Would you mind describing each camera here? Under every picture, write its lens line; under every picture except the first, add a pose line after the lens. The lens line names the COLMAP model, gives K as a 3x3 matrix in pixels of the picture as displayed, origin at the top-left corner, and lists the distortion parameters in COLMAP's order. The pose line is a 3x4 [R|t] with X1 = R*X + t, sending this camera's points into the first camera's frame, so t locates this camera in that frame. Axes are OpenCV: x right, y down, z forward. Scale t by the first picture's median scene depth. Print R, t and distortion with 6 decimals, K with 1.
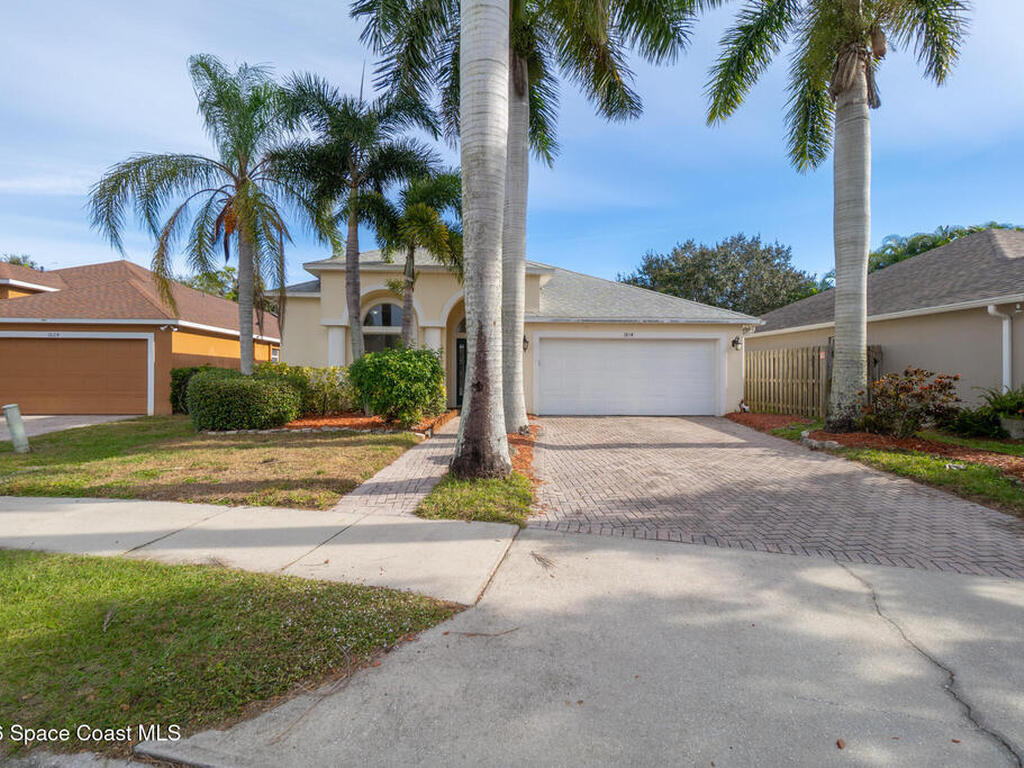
lens RADIAL K [[490.7, 0, 501.8], [0, 490.7, 377.3], [0, 0, 1]] dist [-0.001208, 0.001142]
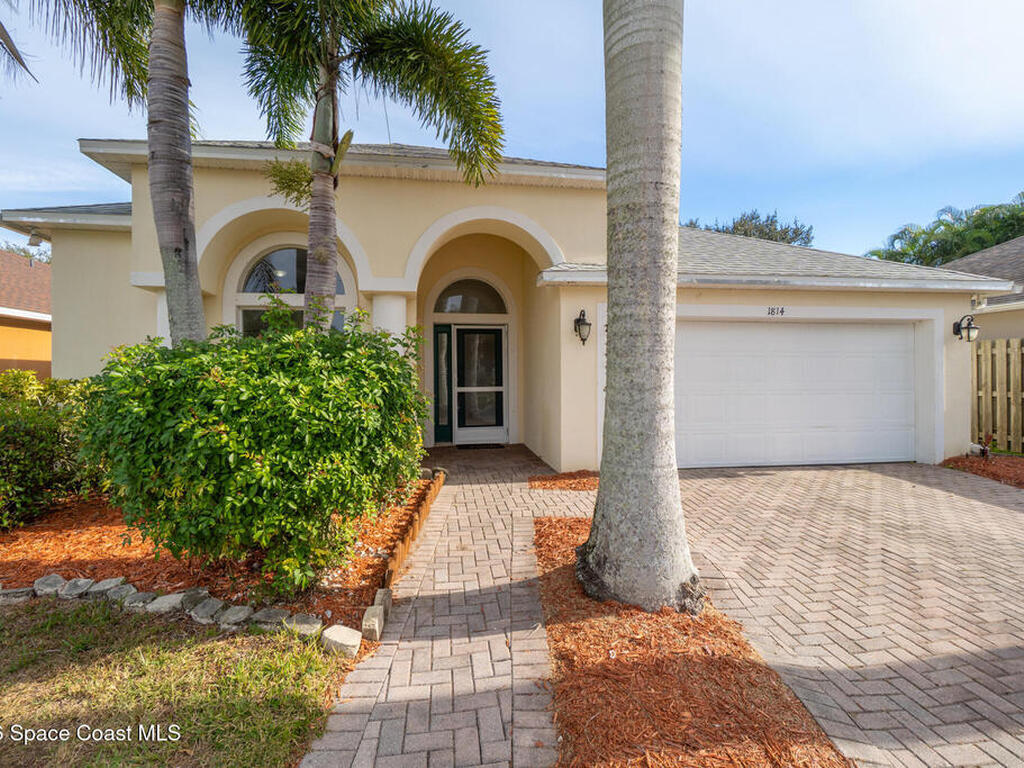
lens RADIAL K [[490.7, 0, 501.8], [0, 490.7, 377.3], [0, 0, 1]] dist [-0.001208, 0.001142]
pose [[0.996690, -0.009553, 0.080730, -0.068796], [0.009541, 0.999954, 0.000528, -0.020239], [-0.080731, 0.000244, 0.996736, 0.502488]]
